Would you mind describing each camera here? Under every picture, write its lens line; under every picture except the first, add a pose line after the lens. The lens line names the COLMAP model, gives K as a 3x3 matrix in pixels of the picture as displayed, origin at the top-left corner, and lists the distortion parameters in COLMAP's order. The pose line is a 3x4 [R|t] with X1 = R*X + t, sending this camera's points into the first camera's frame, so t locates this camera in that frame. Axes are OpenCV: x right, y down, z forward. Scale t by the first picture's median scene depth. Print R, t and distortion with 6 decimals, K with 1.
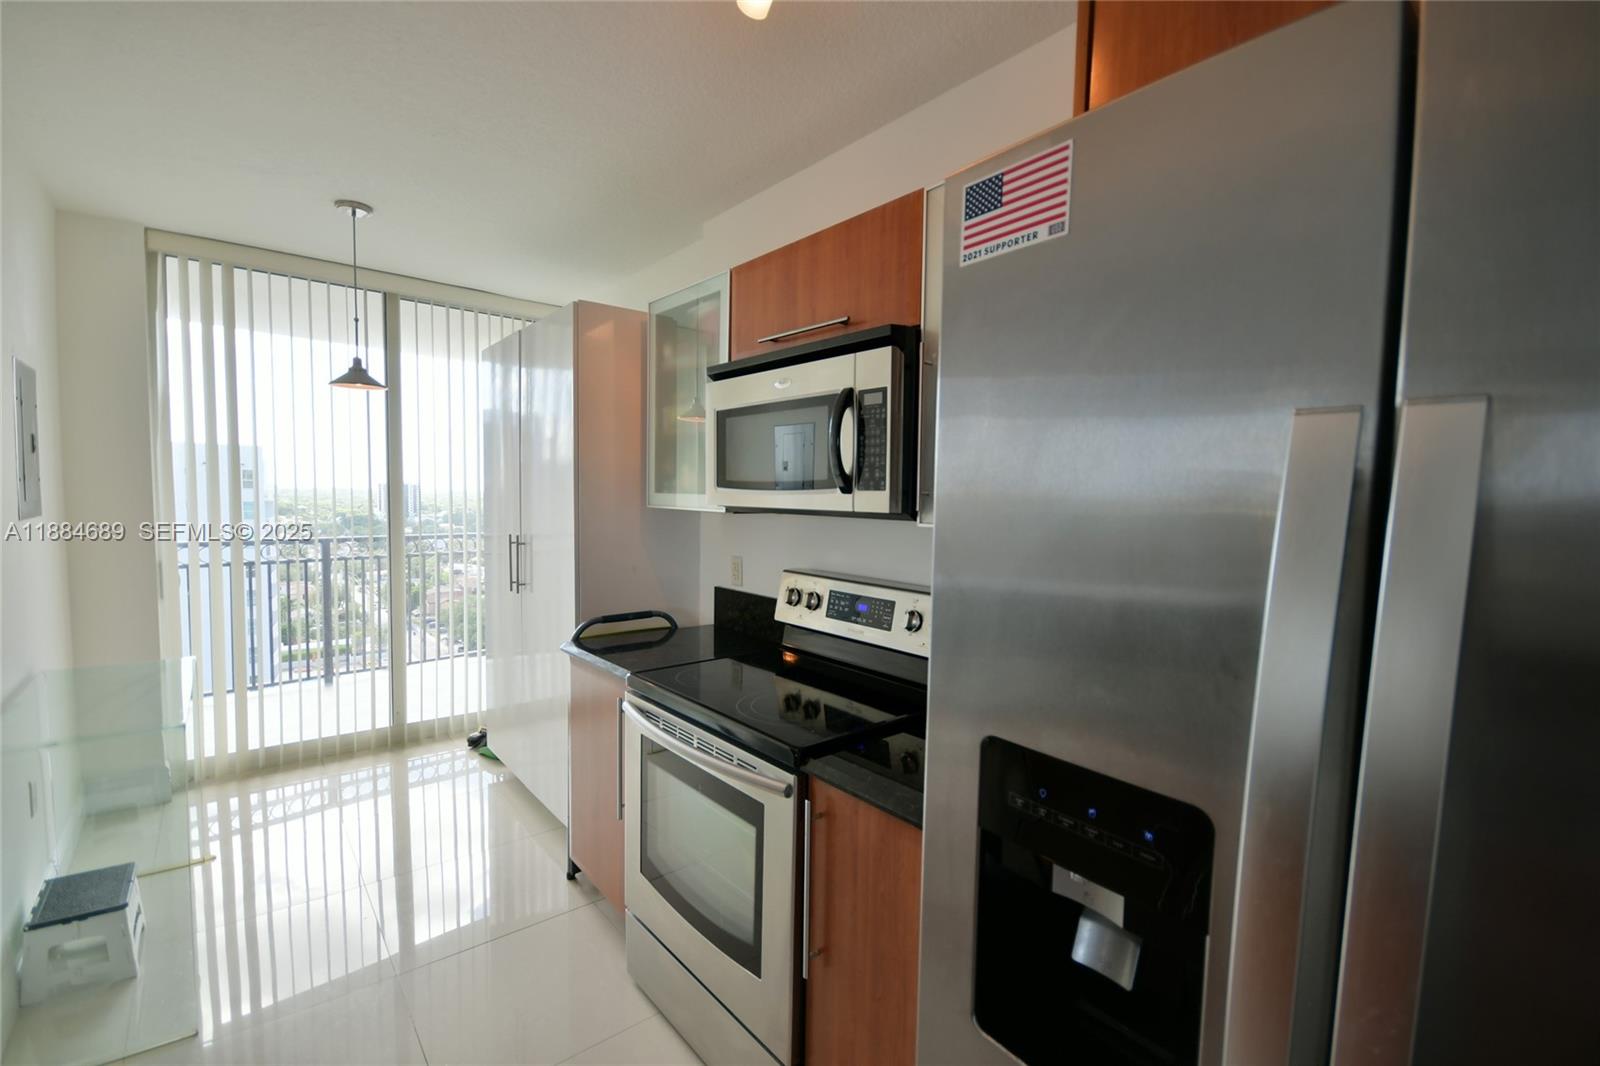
lens RADIAL K [[701.7, 0, 799.6], [0, 701.7, 530.7], [0, 0, 1]] dist [0.007374, -0.006656]
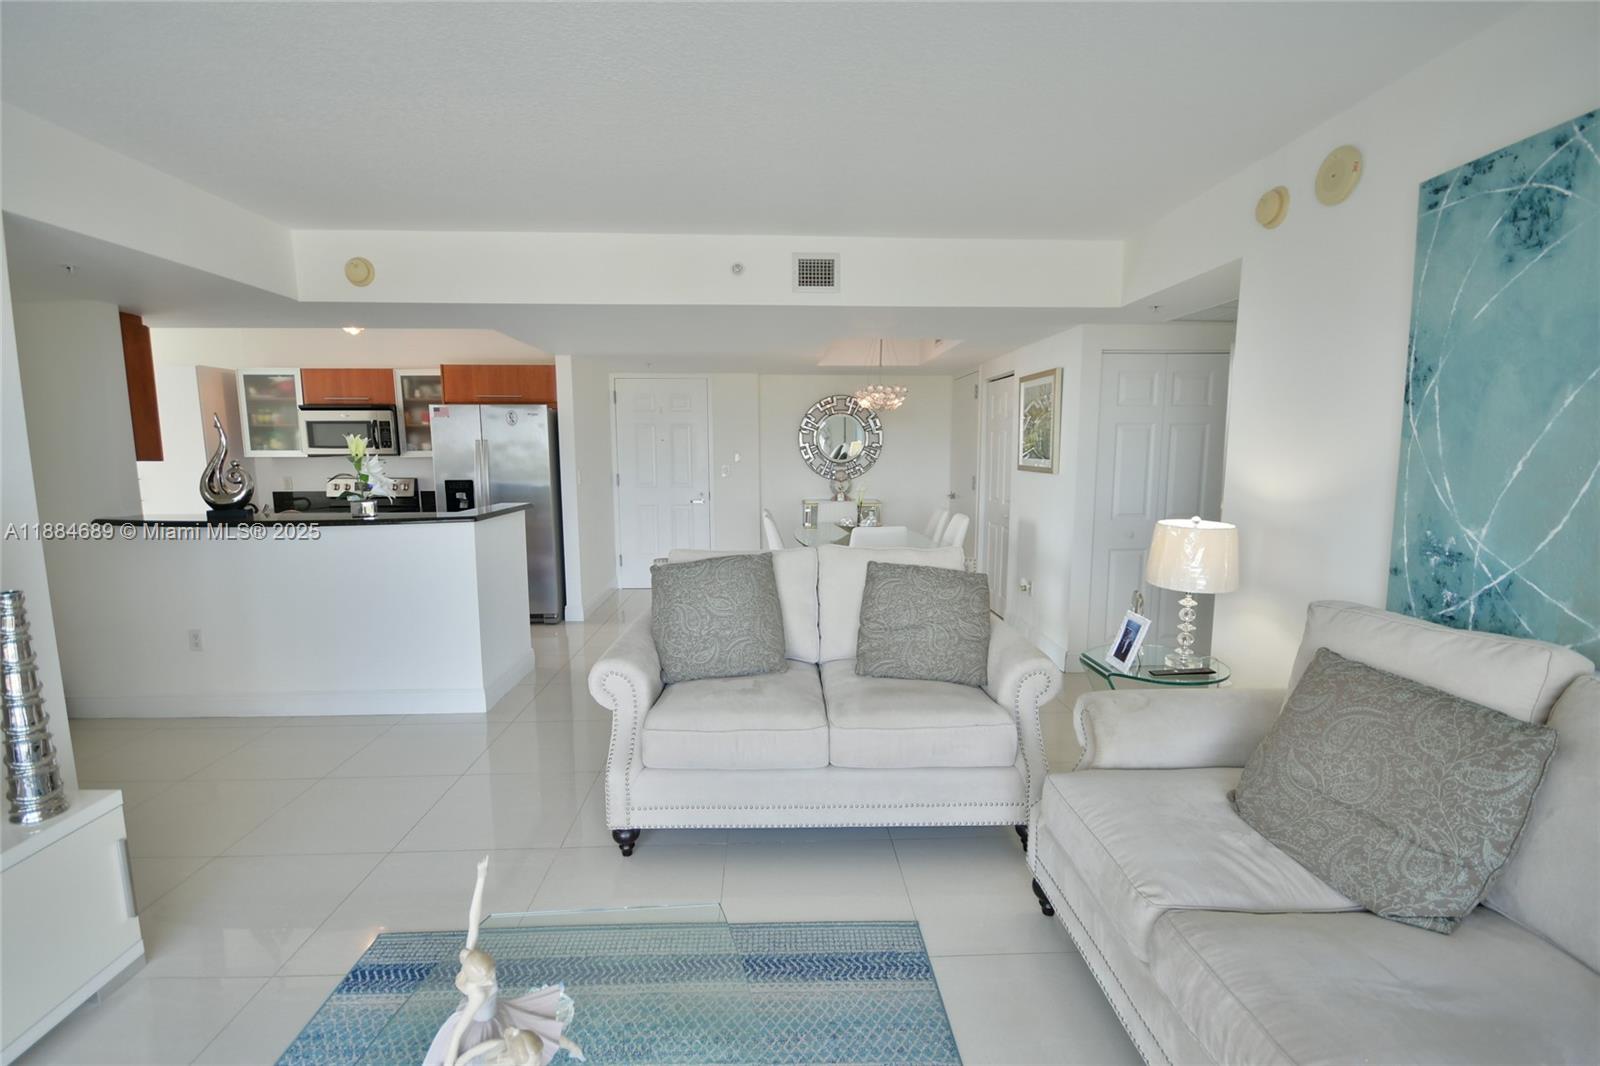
lens RADIAL K [[701.7, 0, 797.9], [0, 701.7, 537.5], [0, 0, 1]] dist [0.007374, -0.006656]
pose [[0.602903, -0.118835, 0.788915, -1.283433], [0.056985, 0.992733, 0.105987, 0.116289], [-0.795777, -0.018943, 0.605294, -2.441706]]
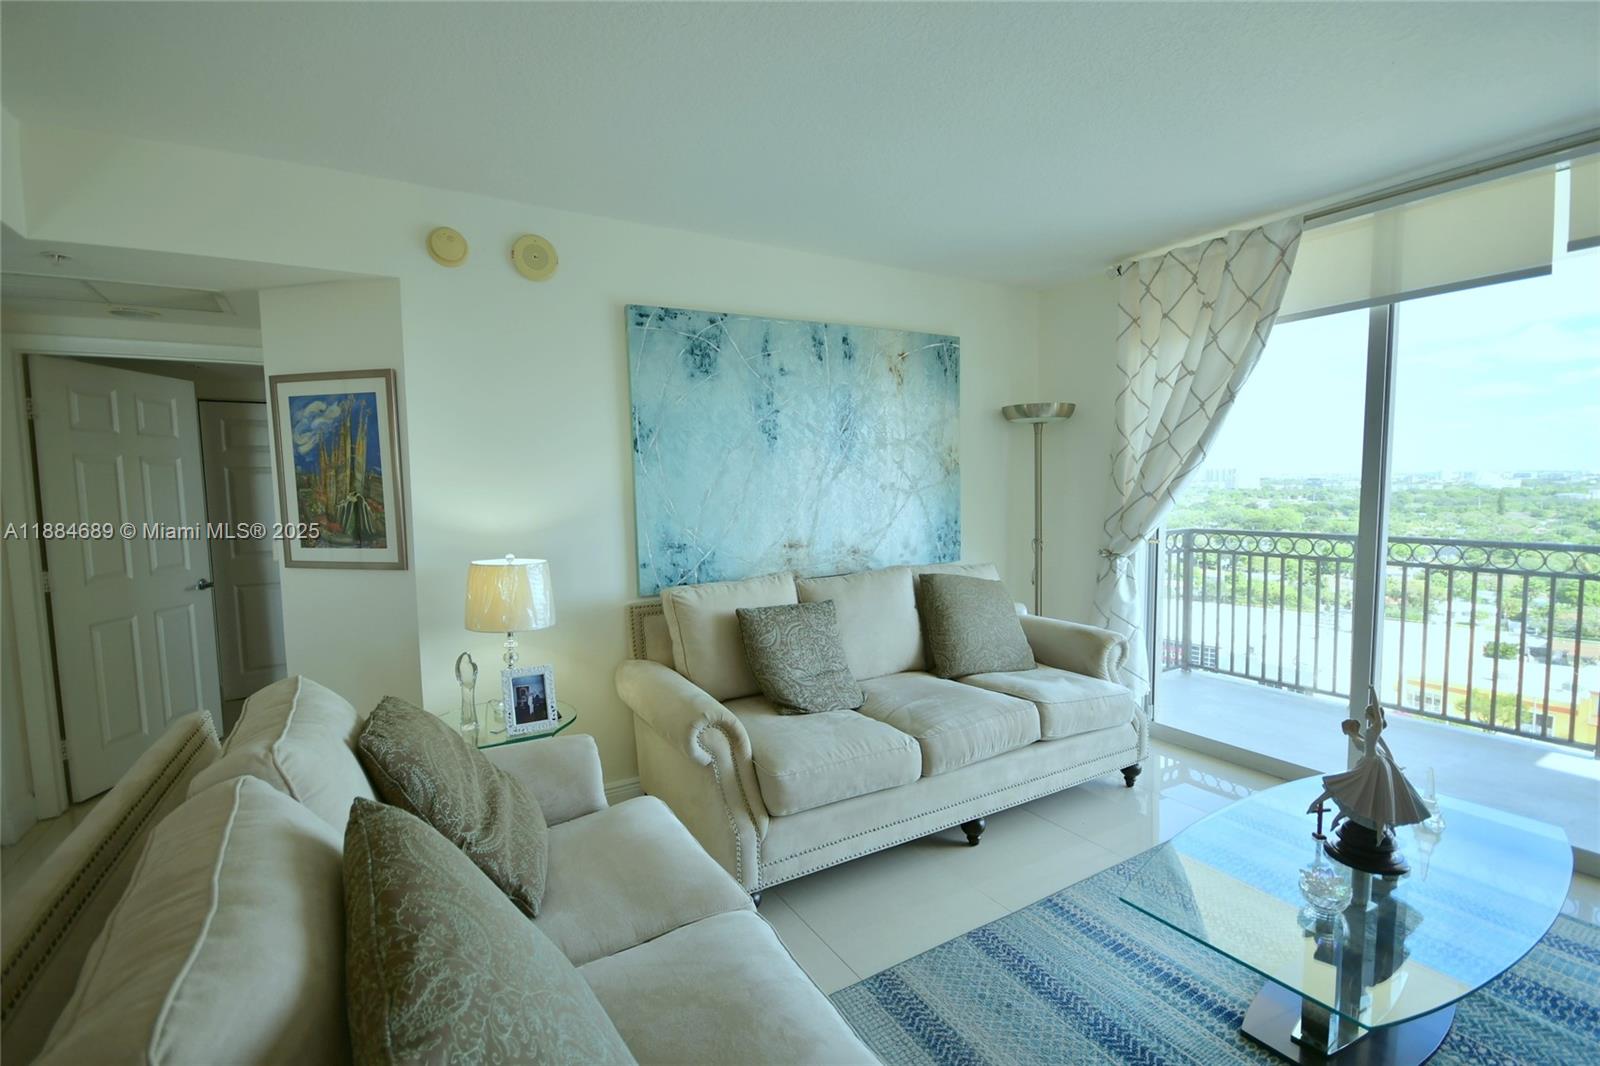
lens RADIAL K [[725.0, 0, 803.1], [0, 725.0, 540.2], [0, 0, 1]] dist [0.002576, 0.000331]
pose [[-0.989419, -0.005697, 0.144971, -0.520166], [0.014884, 0.989971, 0.140482, 0.057552], [-0.144318, 0.141153, -0.979412, -1.071335]]
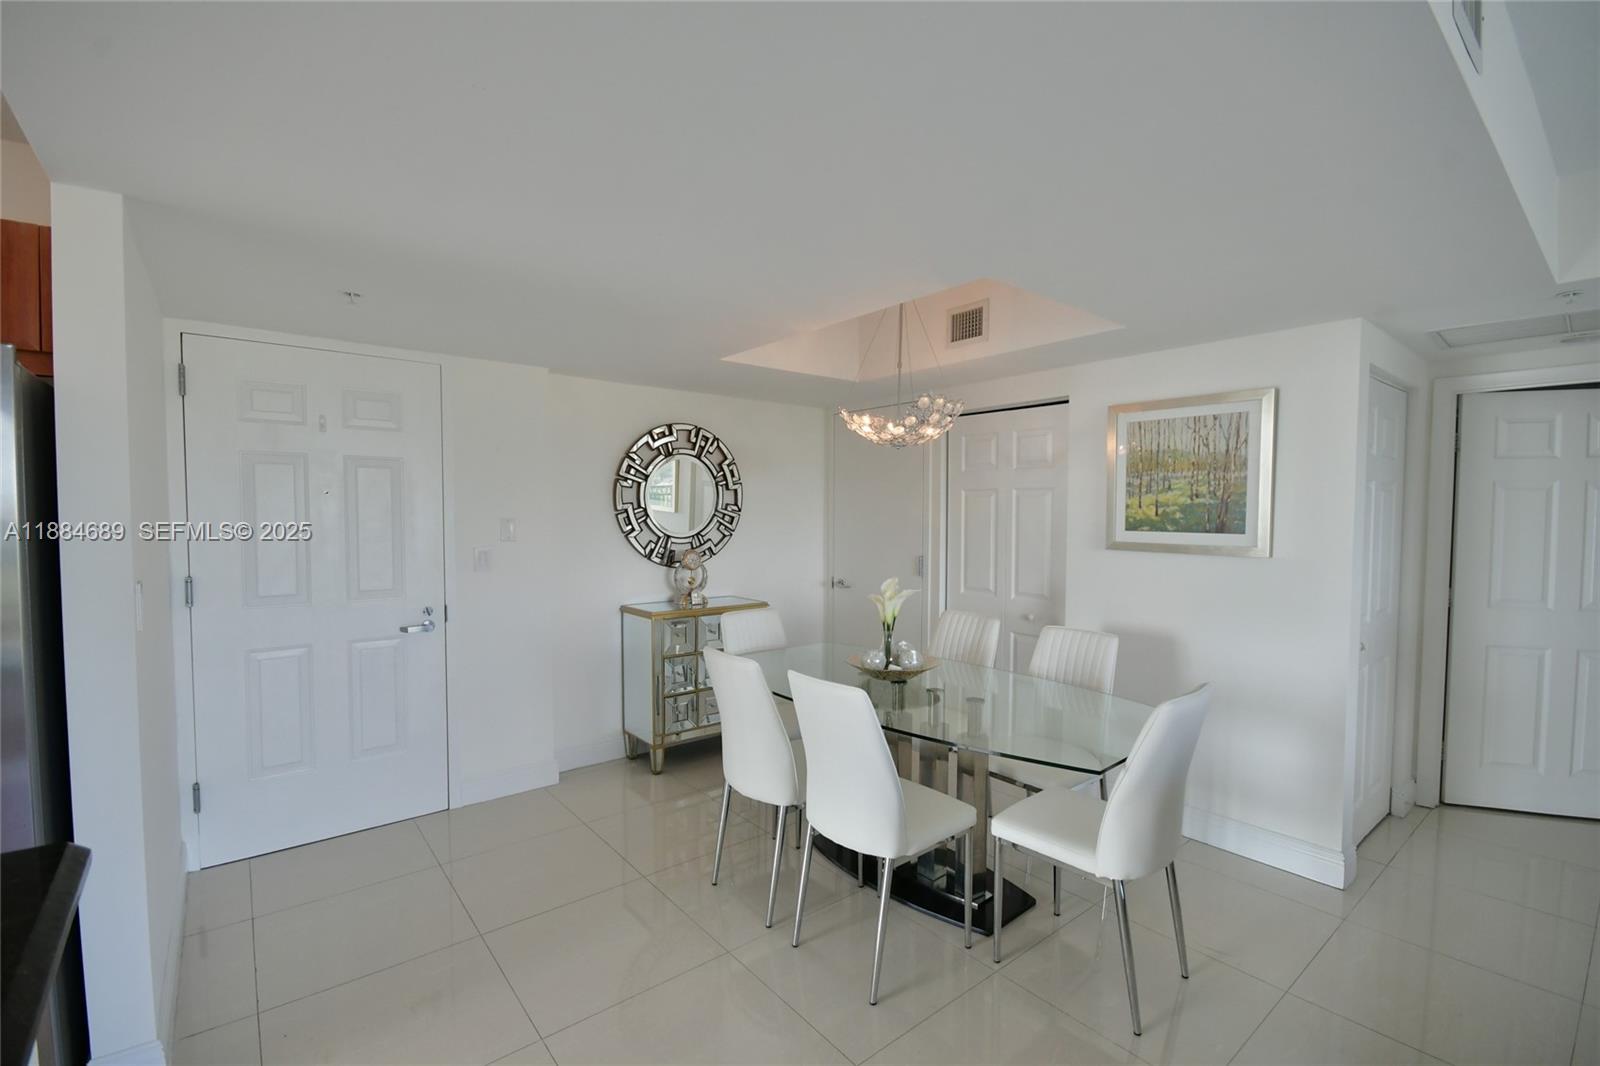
lens RADIAL K [[701.7, 0, 804.7], [0, 701.7, 542.3], [0, 0, 1]] dist [0.007374, -0.006656]
pose [[-0.010278, -0.063937, 0.997901, -0.372453], [0.051046, 0.996619, 0.064381, 0.026905], [-0.998643, 0.051600, -0.006980, -0.755921]]
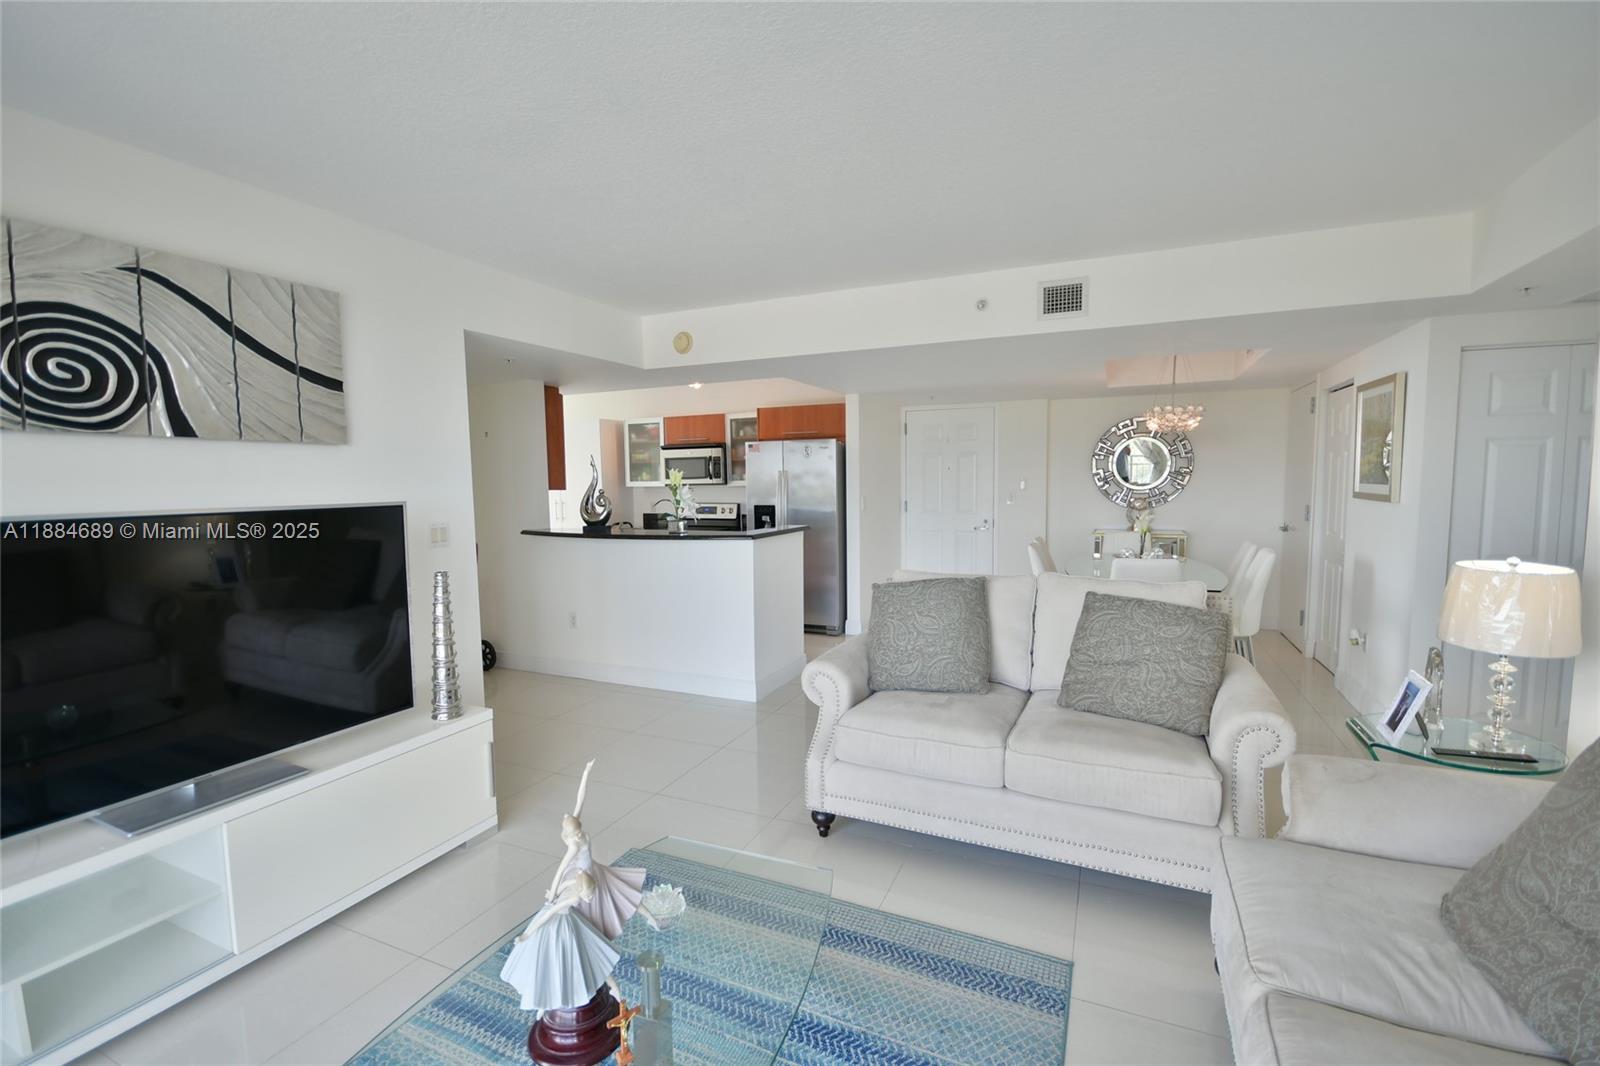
lens RADIAL K [[701.7, 0, 801.9], [0, 701.7, 535.0], [0, 0, 1]] dist [0.007374, -0.006656]
pose [[0.893982, -0.064900, 0.443377, -1.173939], [0.053614, 0.997840, 0.037959, 0.132223], [-0.444883, -0.010164, 0.895531, -2.692176]]
